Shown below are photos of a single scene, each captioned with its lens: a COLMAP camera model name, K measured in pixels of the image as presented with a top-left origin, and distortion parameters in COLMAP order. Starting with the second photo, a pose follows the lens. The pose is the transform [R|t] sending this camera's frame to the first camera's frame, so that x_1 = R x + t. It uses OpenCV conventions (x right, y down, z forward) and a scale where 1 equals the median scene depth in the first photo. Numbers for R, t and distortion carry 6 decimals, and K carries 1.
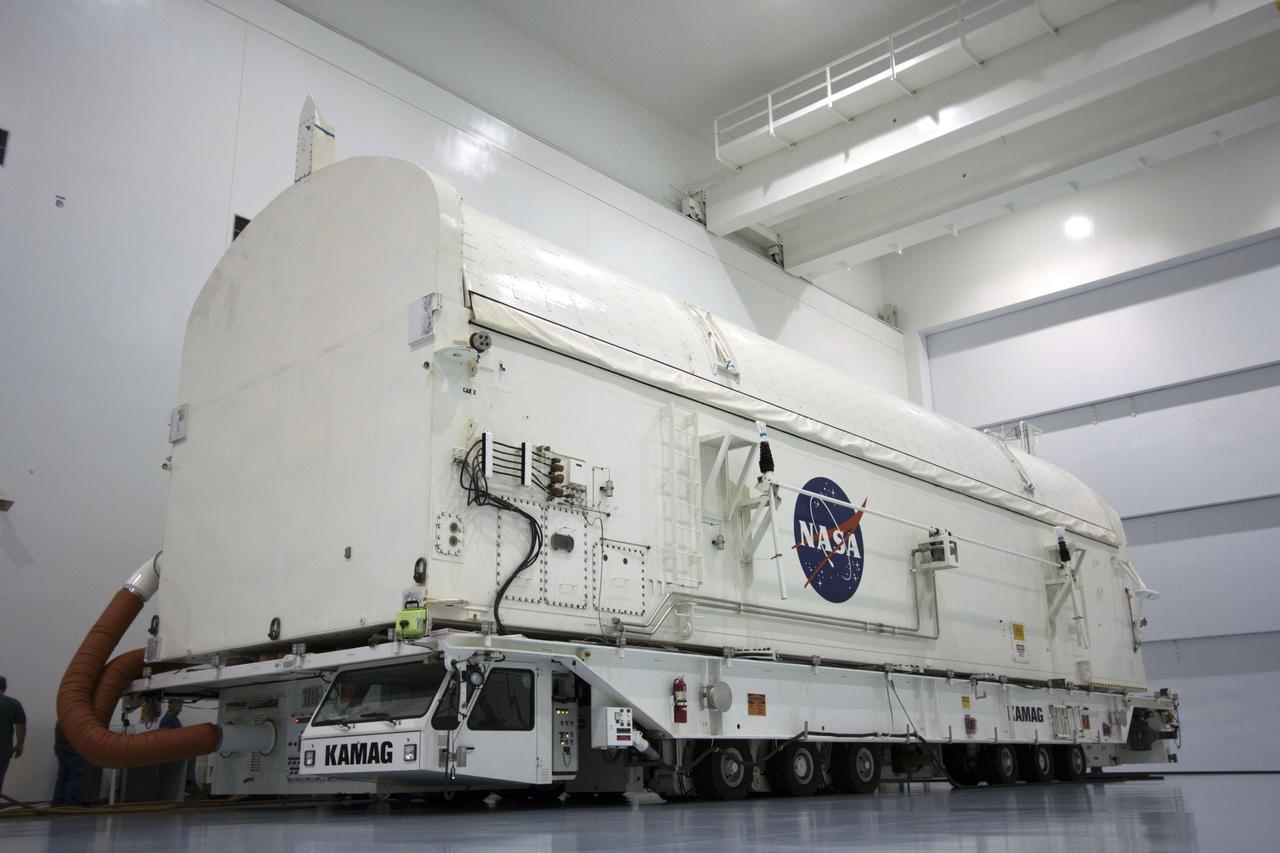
lens RADIAL K [[1132.4, 0, 649.5], [0, 1132.4, 426.8], [0, 0, 1]] dist [0.007370, 0.008504]
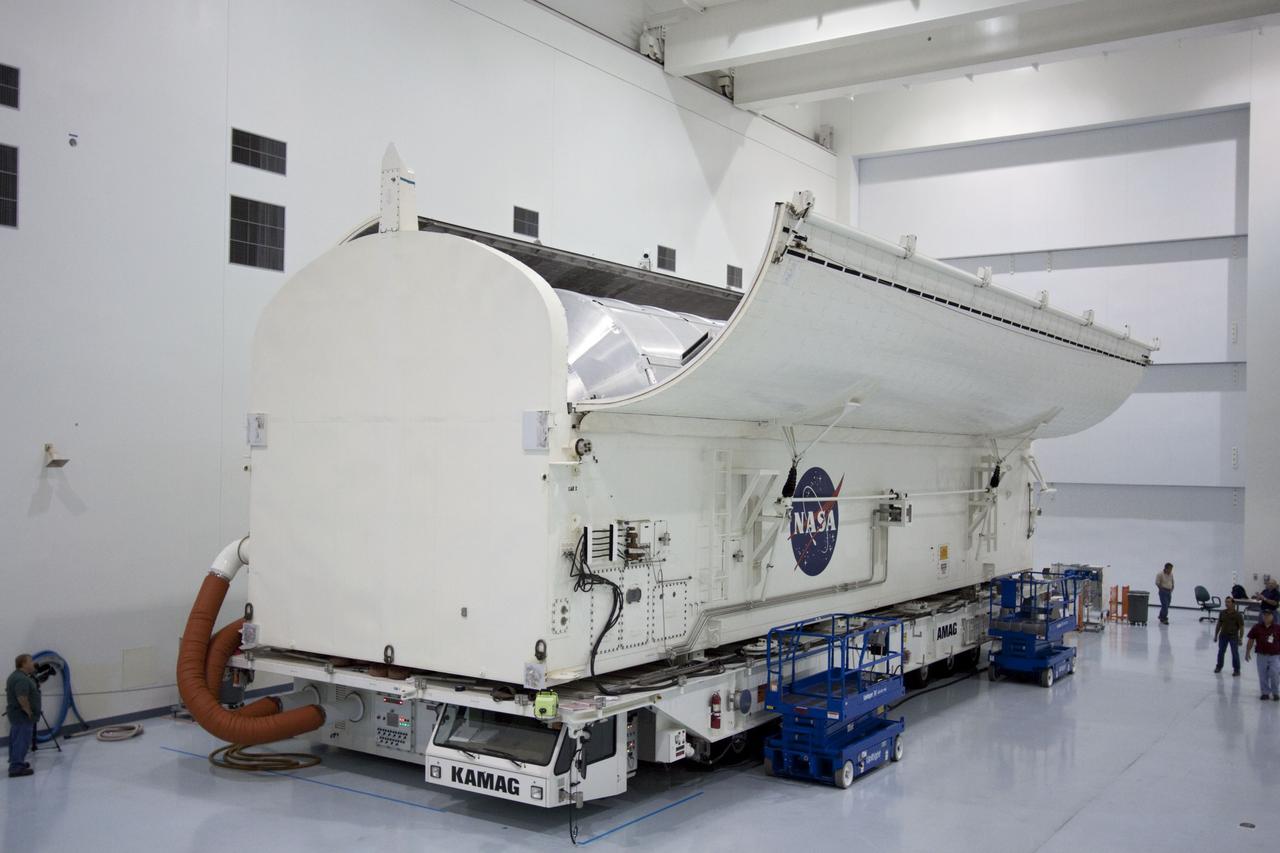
lens RADIAL K [[1214.1, 0, 640.6], [0, 1214.1, 431.8], [0, 0, 1]] dist [0.017742, 0.016577]
pose [[0.990995, 0.038151, 0.128346, -0.214266], [-0.071738, 0.960645, 0.268356, -0.366382], [-0.113057, -0.275147, 0.954732, -0.171372]]
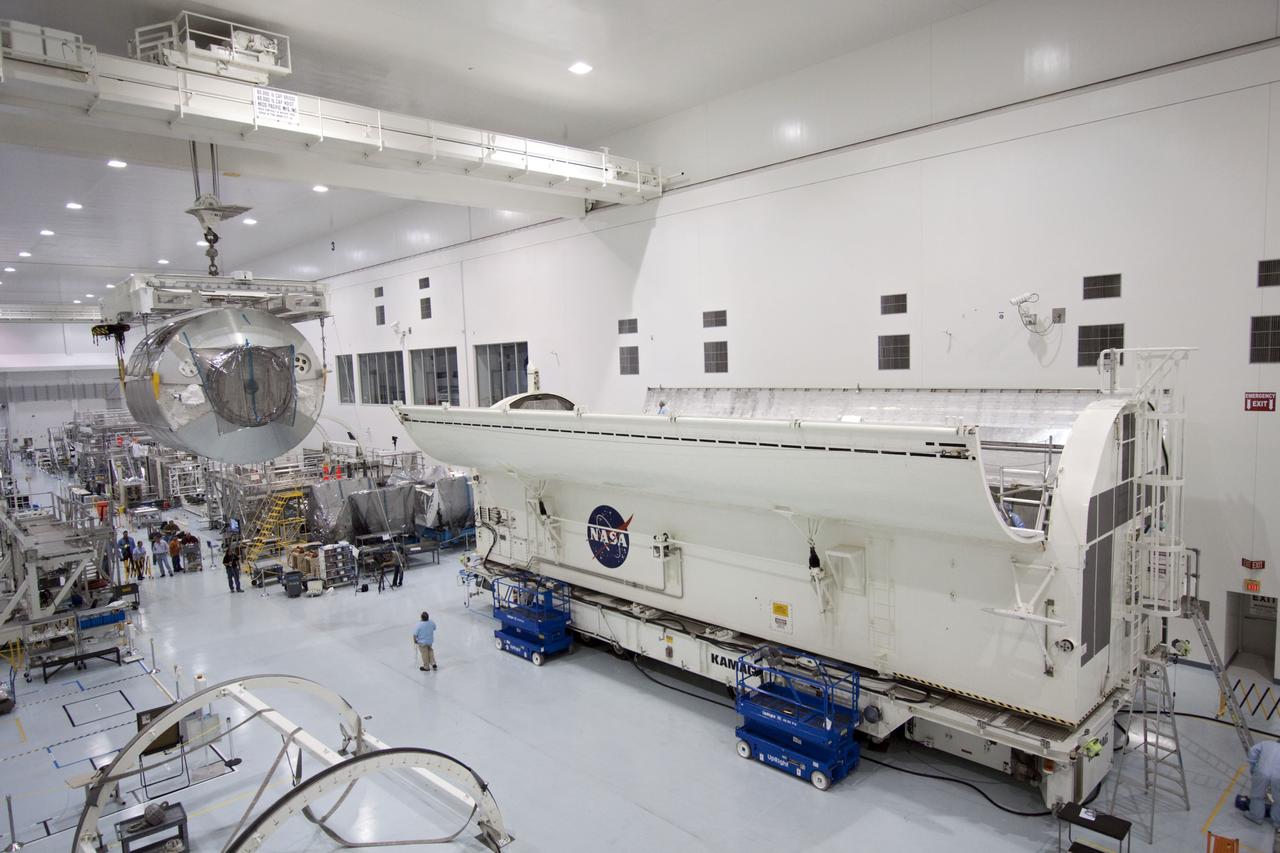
lens RADIAL K [[790.6, 0, 640.0], [0, 790.6, 426.5], [0, 0, 1]] dist [0.002493, 0.004285]
pose [[-0.086717, 0.105310, -0.990651, 1.778625], [0.324601, 0.943119, 0.071843, -0.194036], [0.941868, -0.315336, -0.115969, 1.502446]]
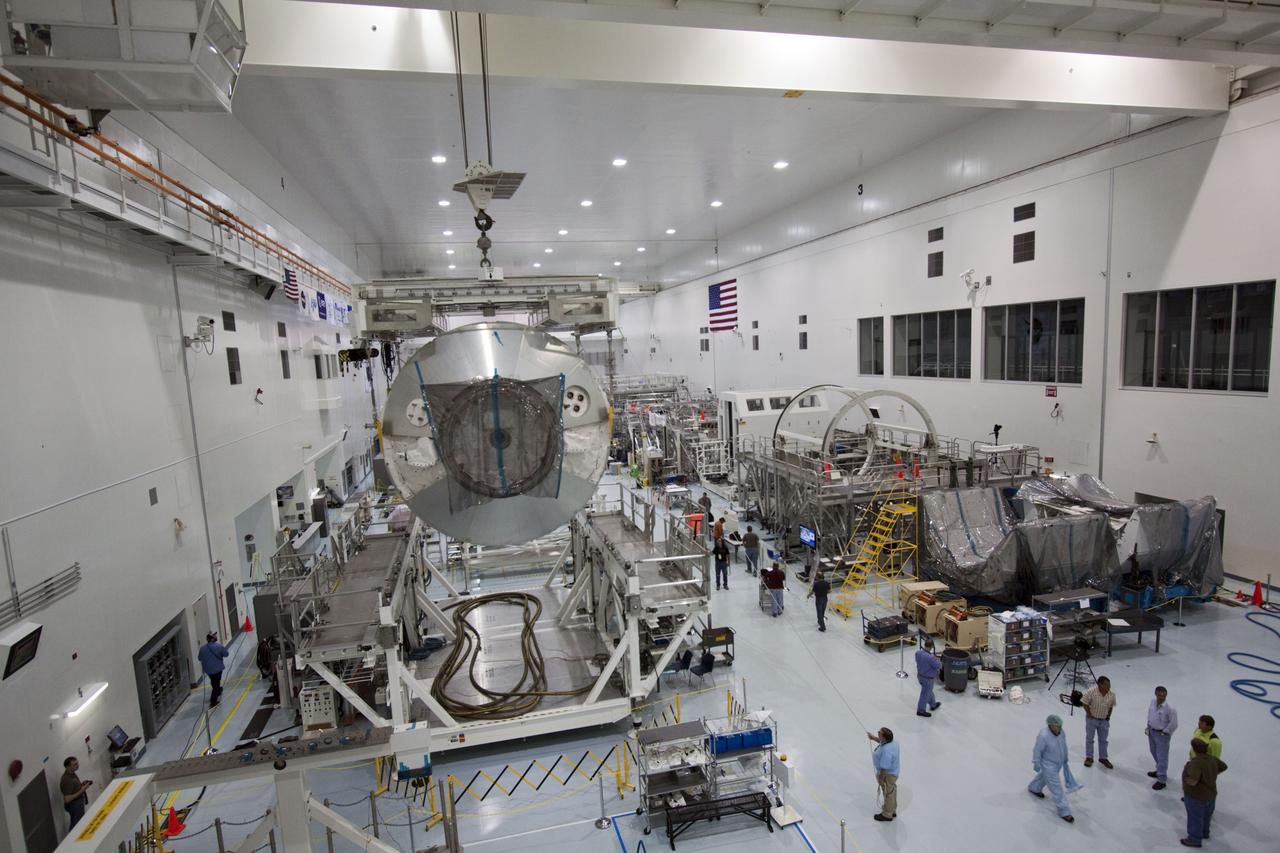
lens RADIAL K [[720.9, 0, 640.0], [0, 720.9, 426.5], [0, 0, 1]] dist [-0.000981, 0.000090]
pose [[-0.567948, 0.133386, -0.812184, 1.010770], [0.290546, 0.955744, -0.046211, -0.440611], [0.770077, -0.262223, -0.581568, 0.629107]]
